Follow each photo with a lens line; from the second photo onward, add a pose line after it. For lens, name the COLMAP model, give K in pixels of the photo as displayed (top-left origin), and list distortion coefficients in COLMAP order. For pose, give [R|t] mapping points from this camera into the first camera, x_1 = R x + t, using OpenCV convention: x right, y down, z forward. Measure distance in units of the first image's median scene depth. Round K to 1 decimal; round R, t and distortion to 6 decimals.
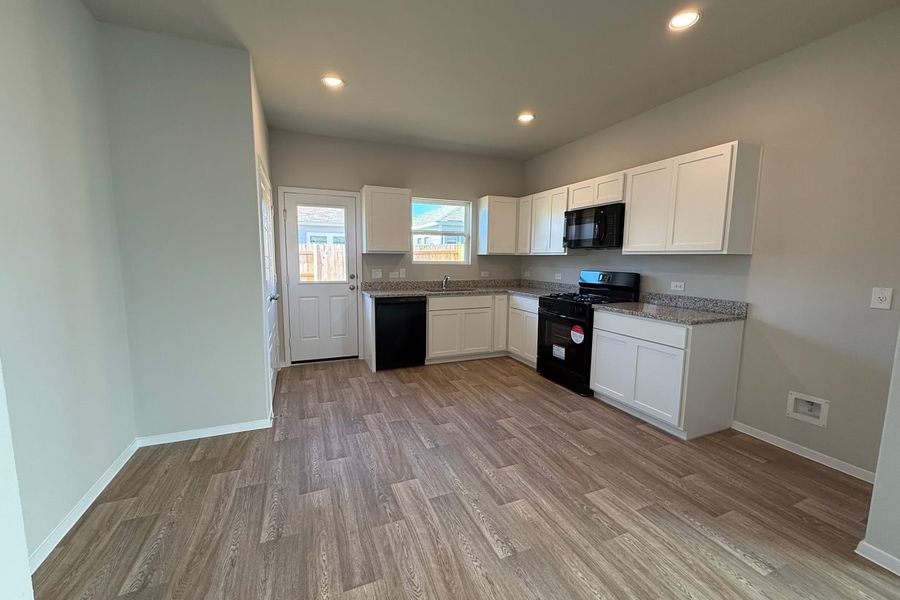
lens RADIAL K [[357.5, 0, 447.4], [0, 357.5, 300.2], [0, 0, 1]] dist [0.001976, 0.000341]
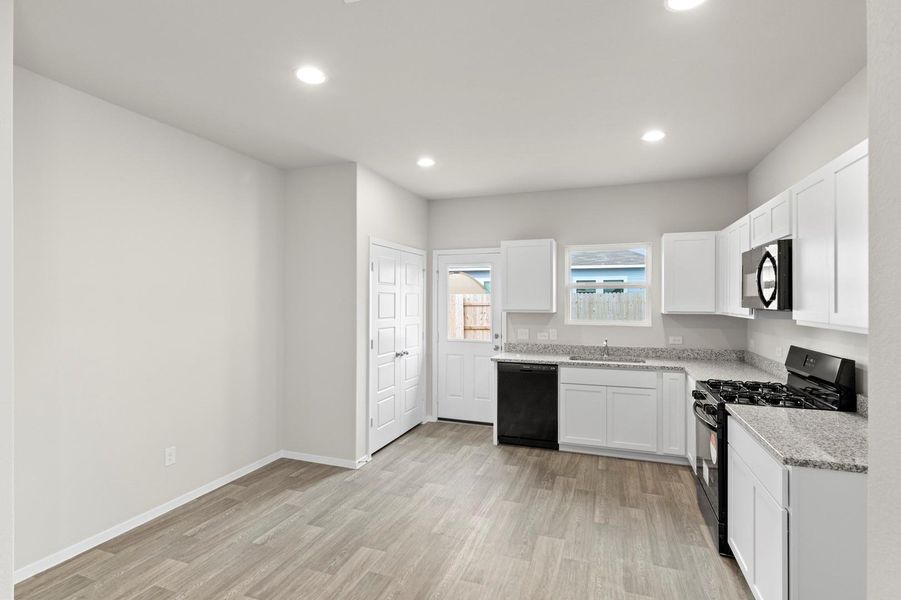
lens RADIAL K [[438.9, 0, 450.5], [0, 438.9, 300.0], [0, 0, 1]] dist [-0.000092, 0.000354]
pose [[0.737790, -0.007273, -0.674991, 0.538158], [-0.075183, 0.992835, -0.092876, -0.056805], [0.670830, 0.119271, 0.731957, 0.092850]]
